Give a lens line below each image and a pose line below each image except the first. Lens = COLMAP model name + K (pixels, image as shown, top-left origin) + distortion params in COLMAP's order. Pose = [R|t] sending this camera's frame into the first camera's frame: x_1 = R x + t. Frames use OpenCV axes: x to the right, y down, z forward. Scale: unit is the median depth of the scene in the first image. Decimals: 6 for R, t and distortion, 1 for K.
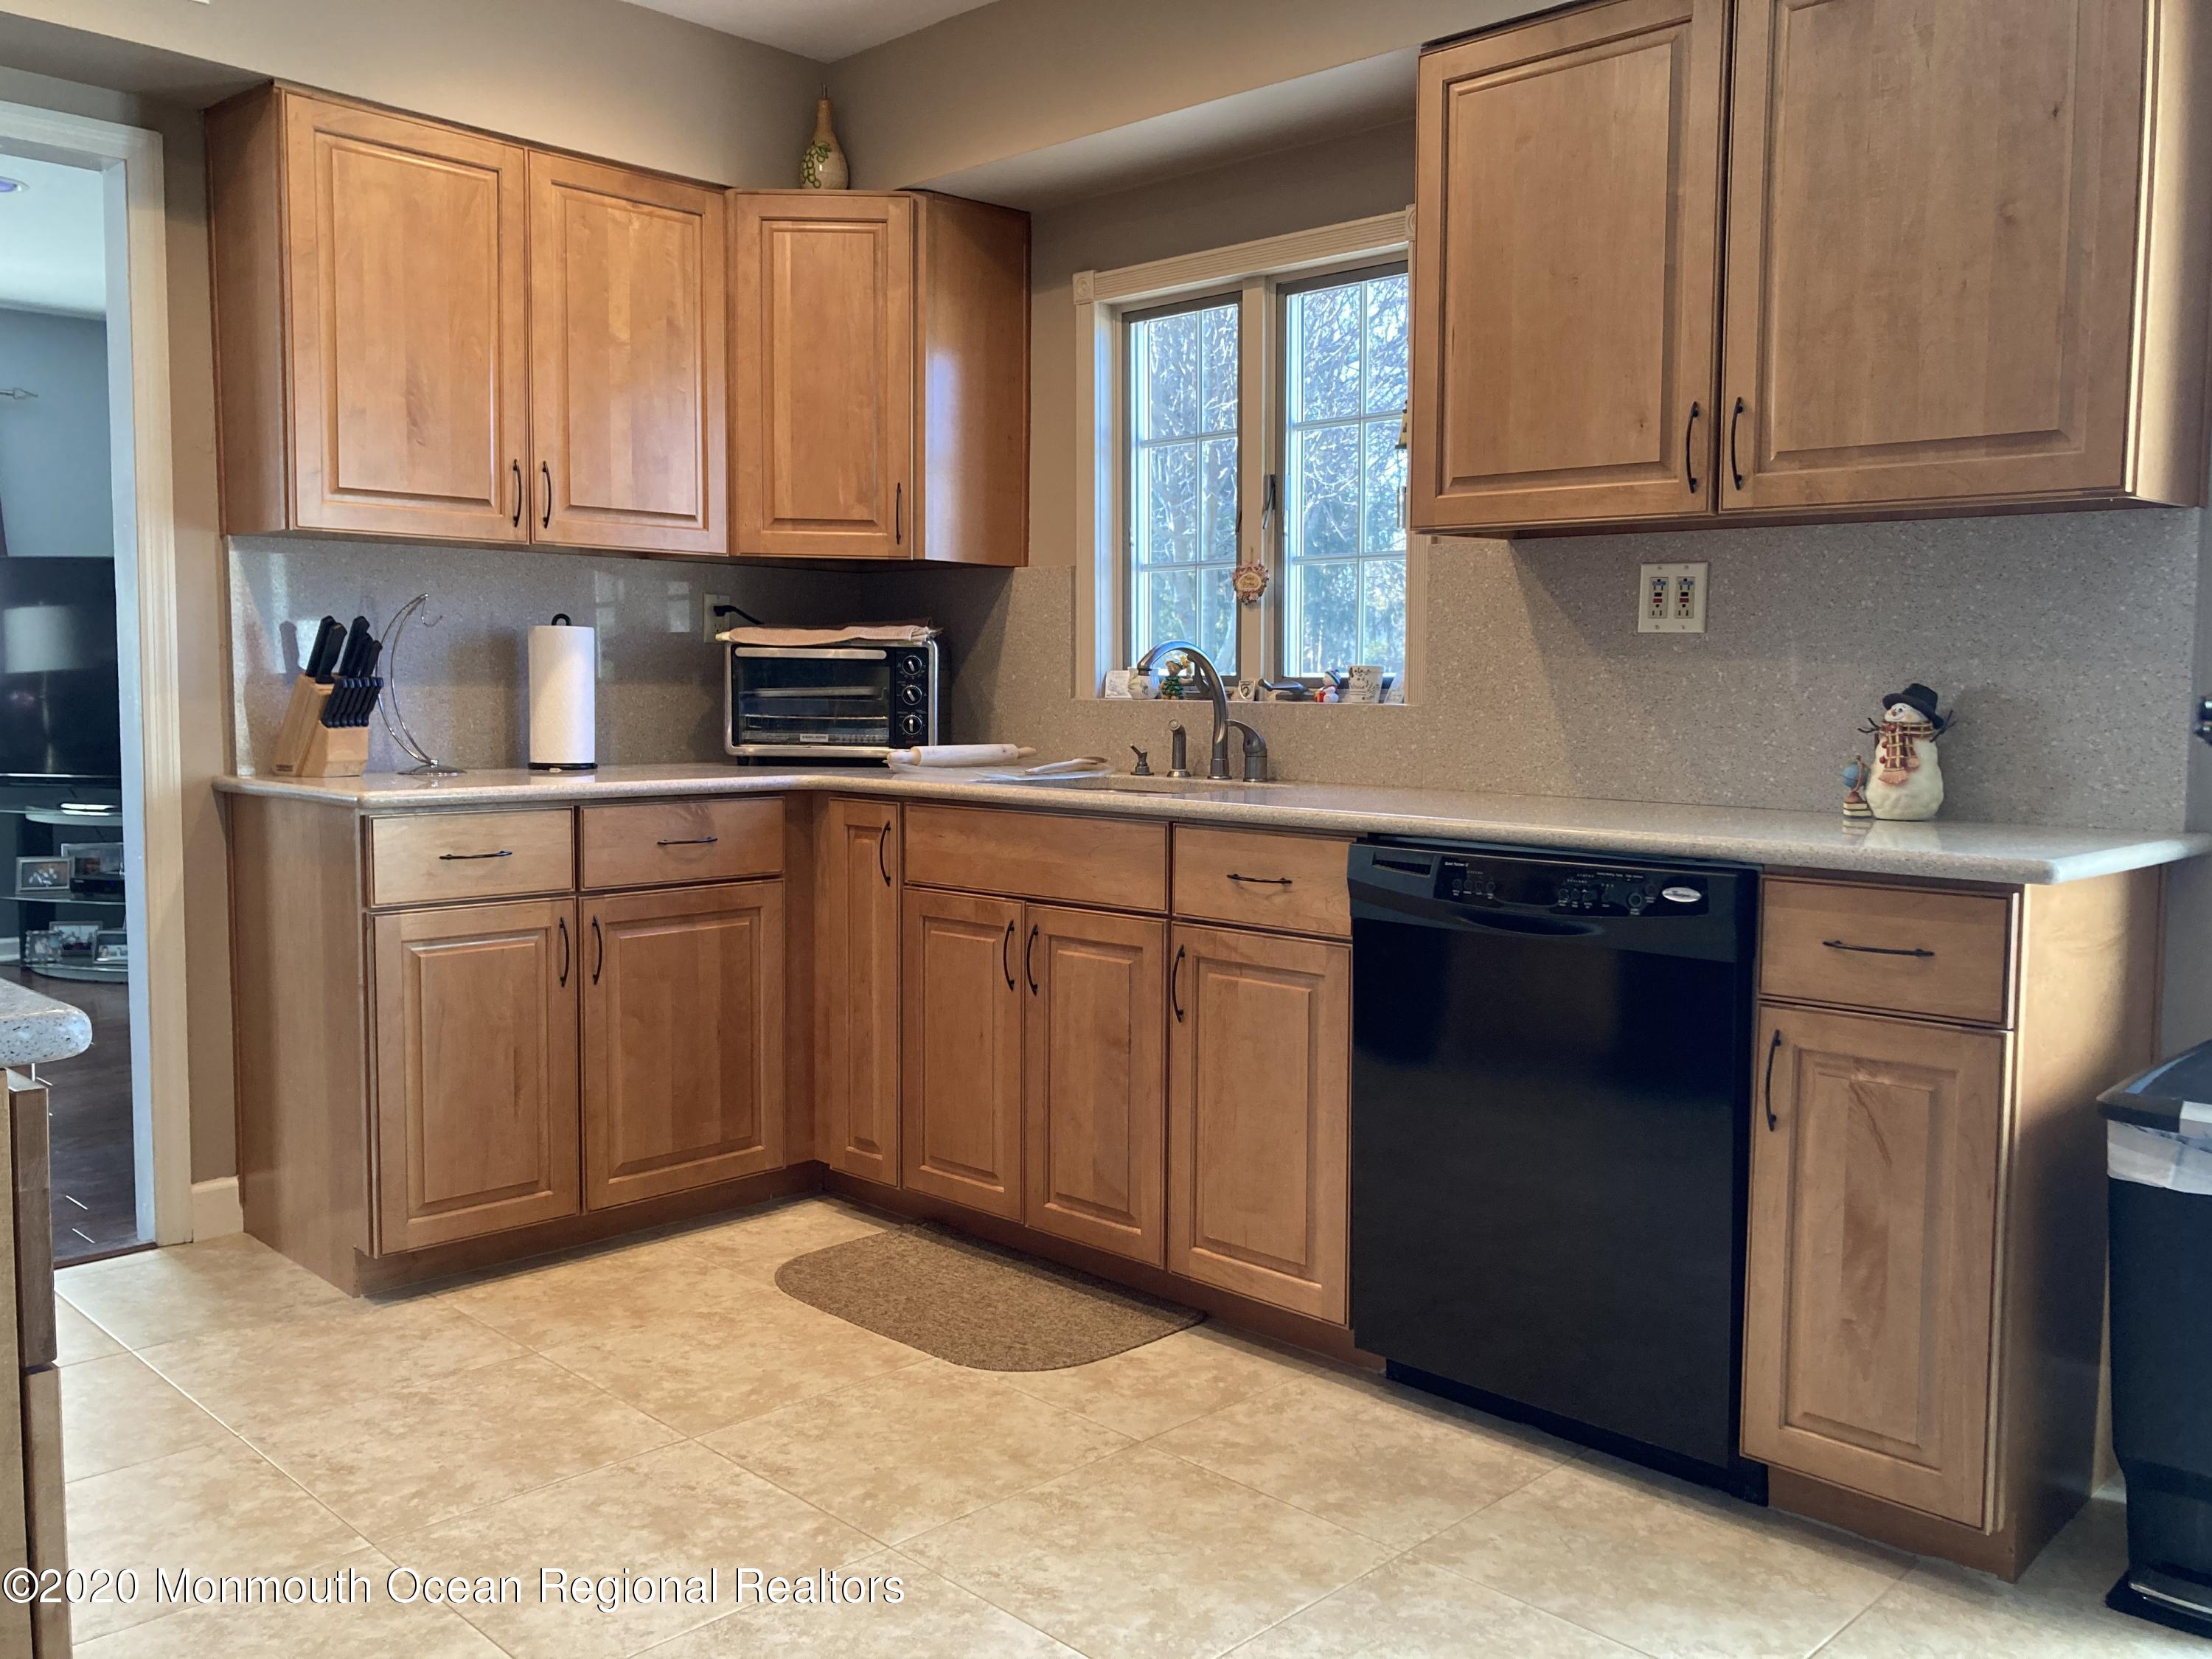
lens RADIAL K [[1816.8, 0, 1102.1], [0, 1816.8, 816.3], [0, 0, 1]] dist [0.046826, -0.062305]
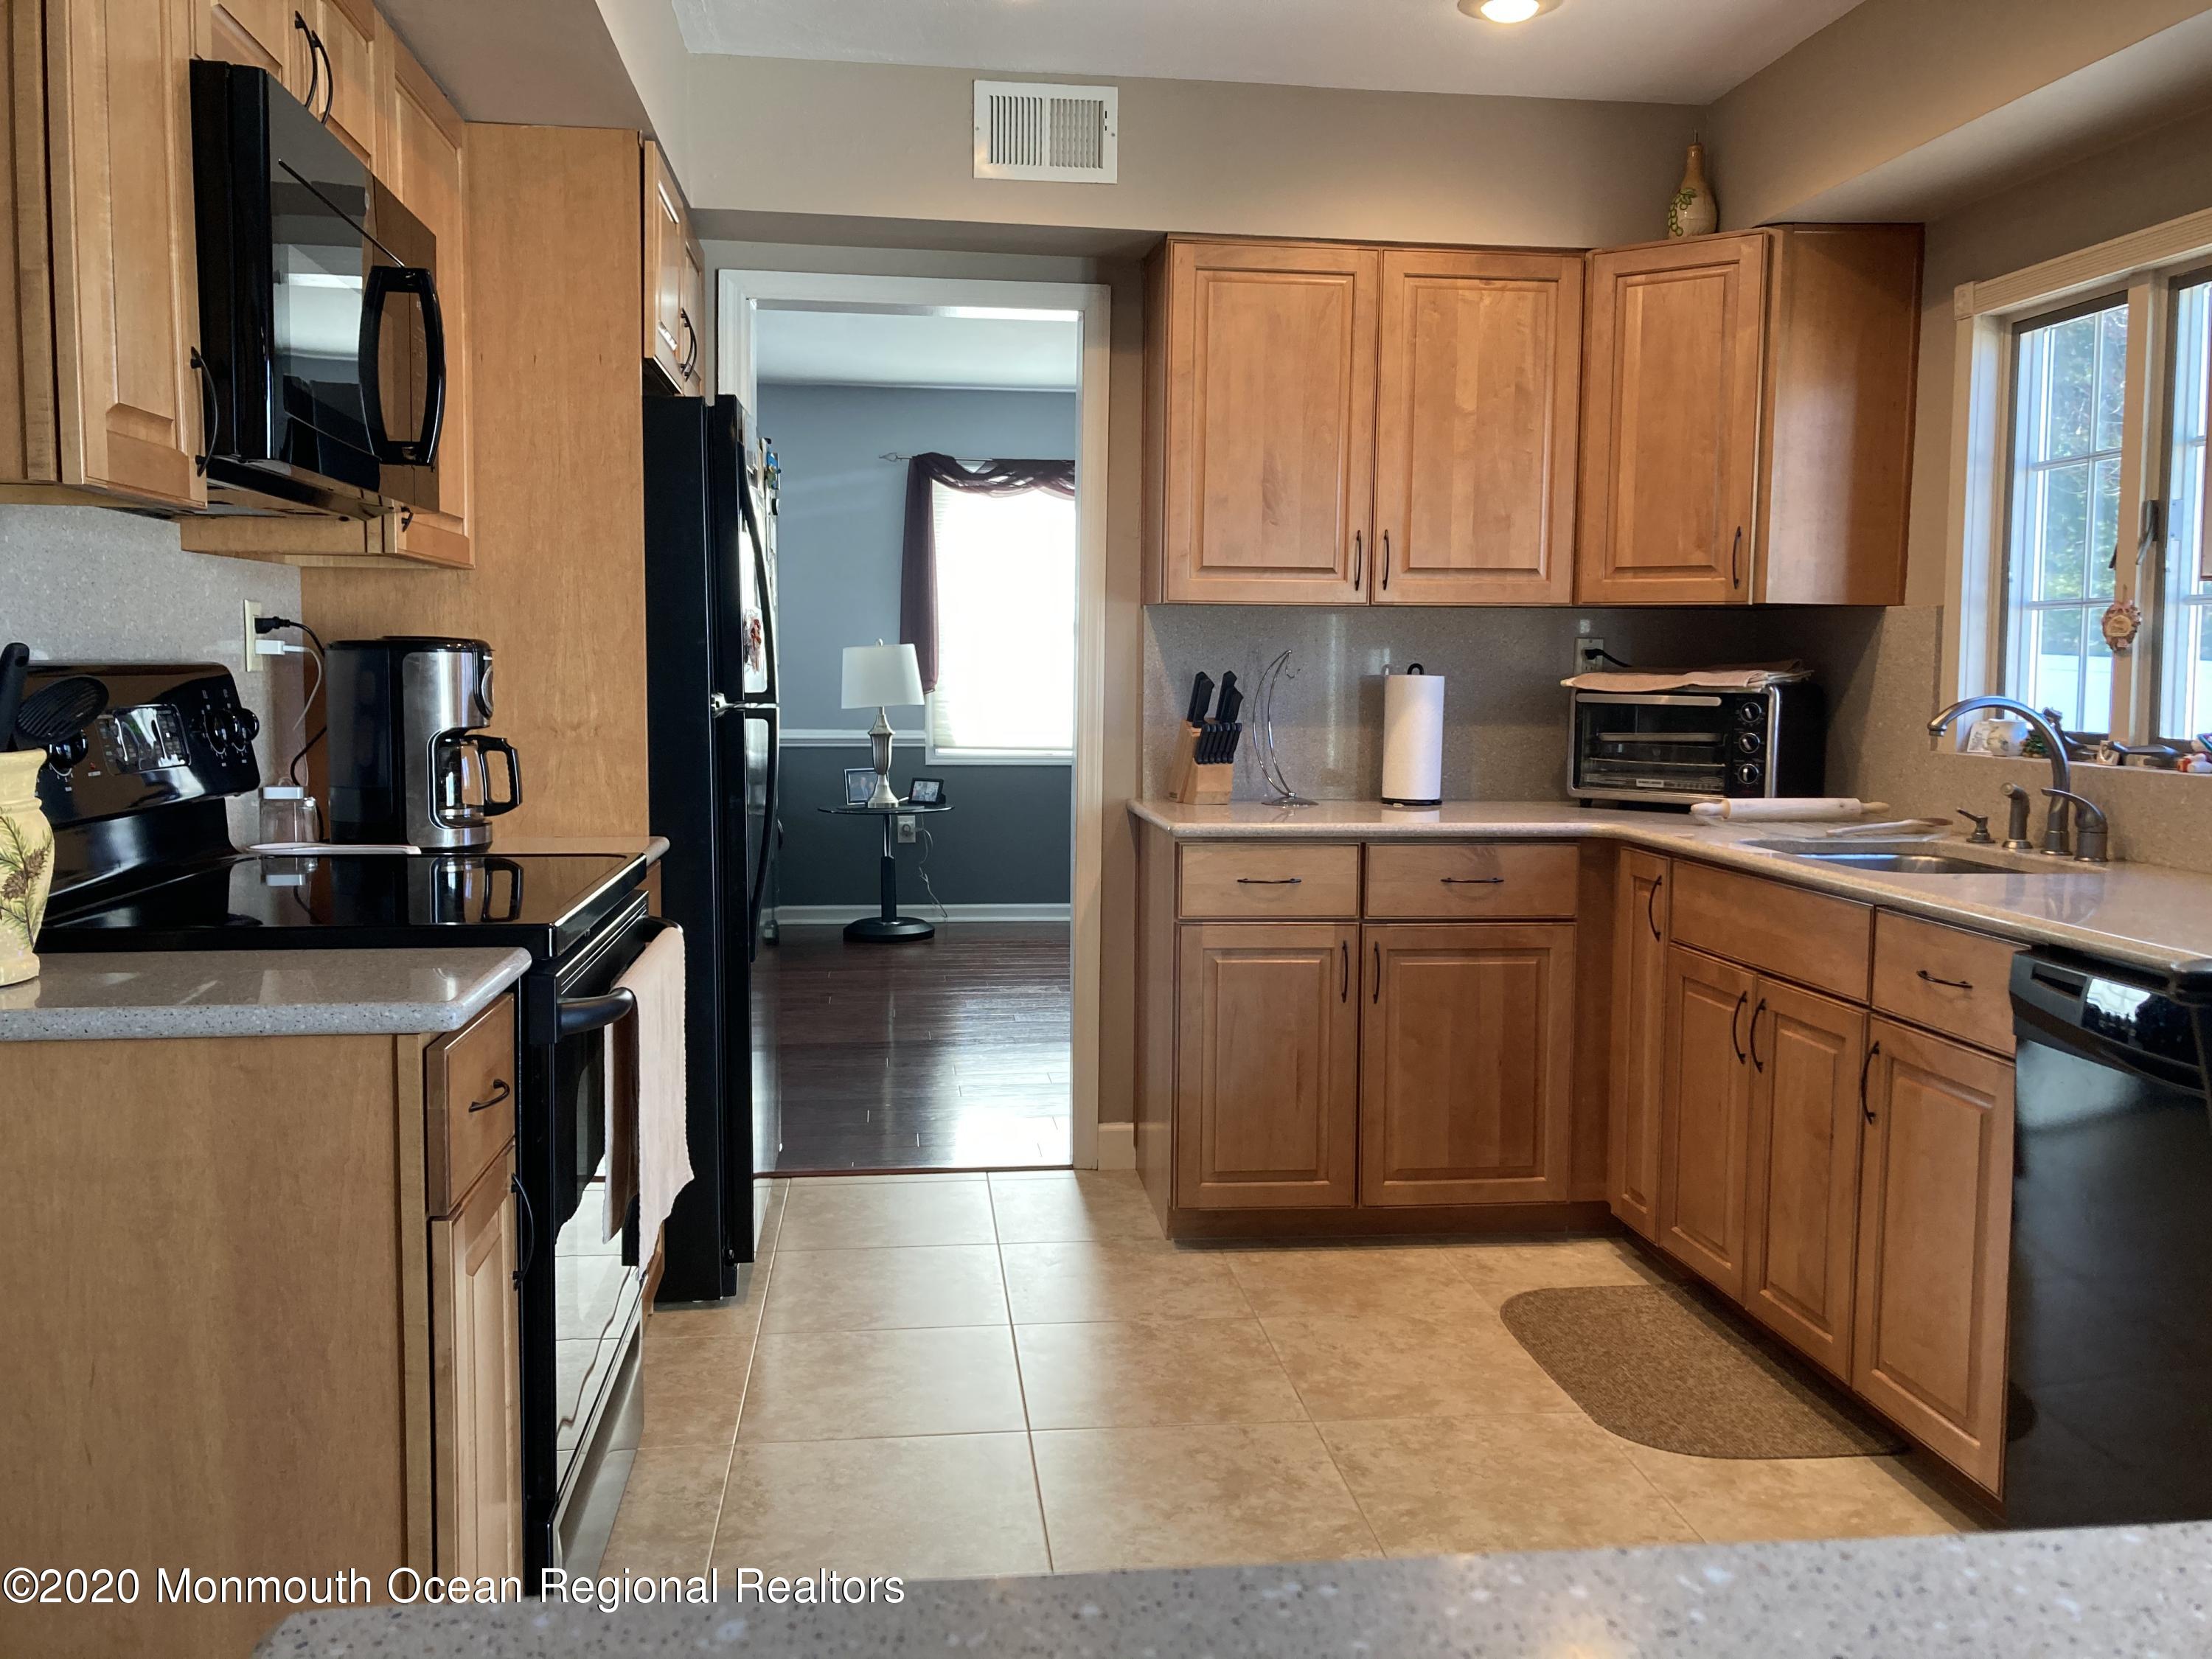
lens RADIAL K [[1816.8, 0, 1103.0], [0, 1816.8, 819.2], [0, 0, 1]] dist [0.046826, -0.062305]
pose [[0.782776, 0.055401, -0.619833, 0.278849], [-0.051166, 0.998387, 0.024619, -0.039794], [0.620197, 0.012443, 0.784347, 0.028487]]
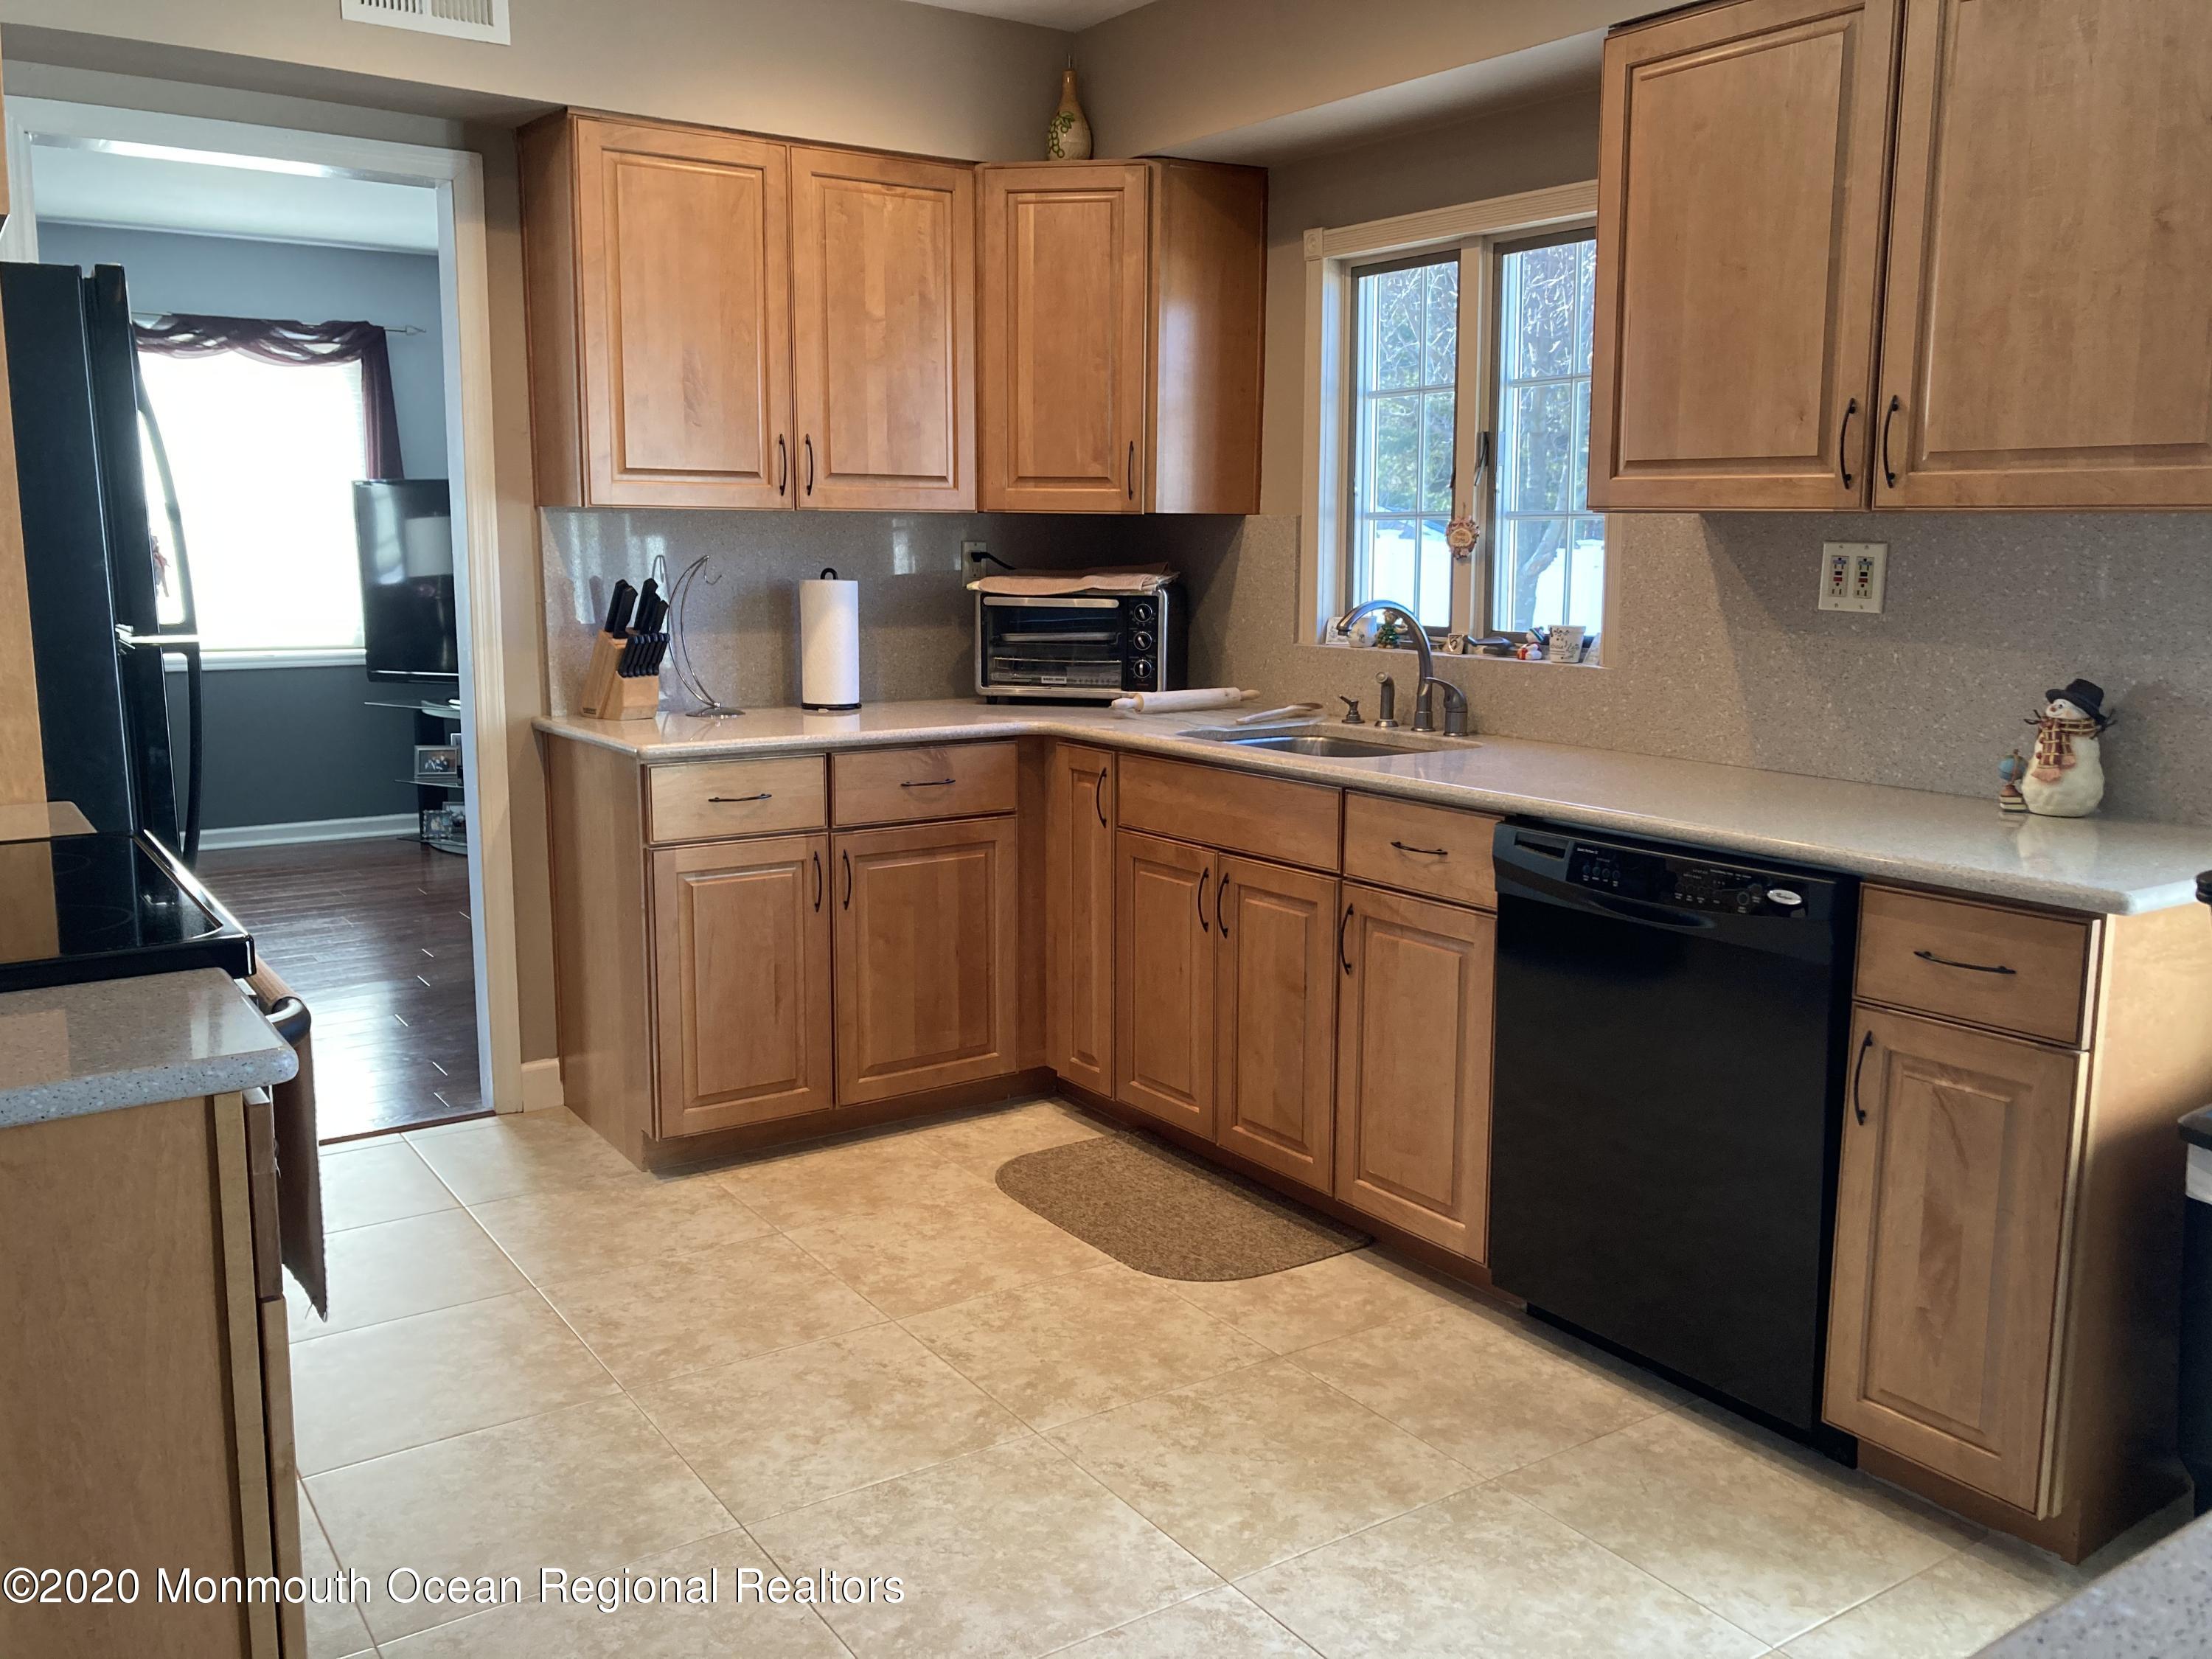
lens RADIAL K [[1816.8, 0, 1108.1], [0, 1816.8, 823.7], [0, 0, 1]] dist [0.046826, -0.062305]
pose [[0.981481, 0.027453, -0.189580, 0.096340], [-0.011618, 0.996386, 0.084138, -0.059169], [0.191205, -0.080377, 0.978254, -0.067373]]
